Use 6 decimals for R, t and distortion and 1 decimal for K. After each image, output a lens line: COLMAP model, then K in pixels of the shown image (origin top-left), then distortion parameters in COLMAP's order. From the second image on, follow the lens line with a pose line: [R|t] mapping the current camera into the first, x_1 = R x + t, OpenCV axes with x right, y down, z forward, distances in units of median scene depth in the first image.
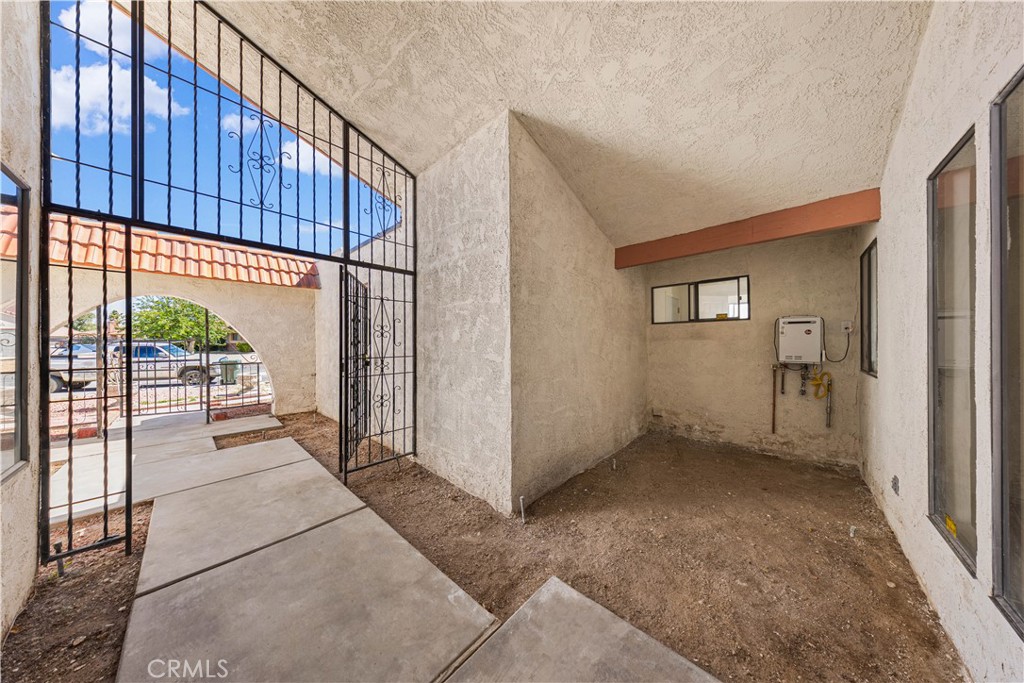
lens RADIAL K [[298.9, 0, 512.0], [0, 298.9, 346.3], [0, 0, 1]] dist [0.000566, -0.001087]
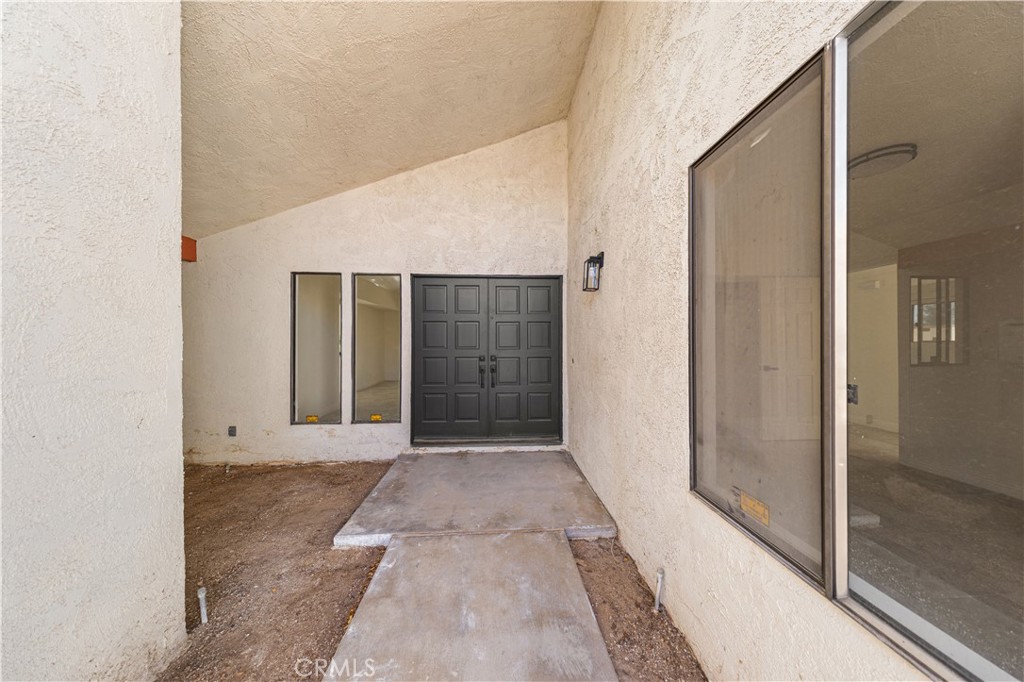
lens RADIAL K [[298.9, 0, 512.0], [0, 298.9, 345.8], [0, 0, 1]] dist [0.000566, -0.001087]
pose [[-0.724746, 0.005650, 0.688993, -1.313873], [0.005295, 0.999983, -0.002630, 0.001834], [-0.688996, 0.001742, -0.724763, 1.485386]]
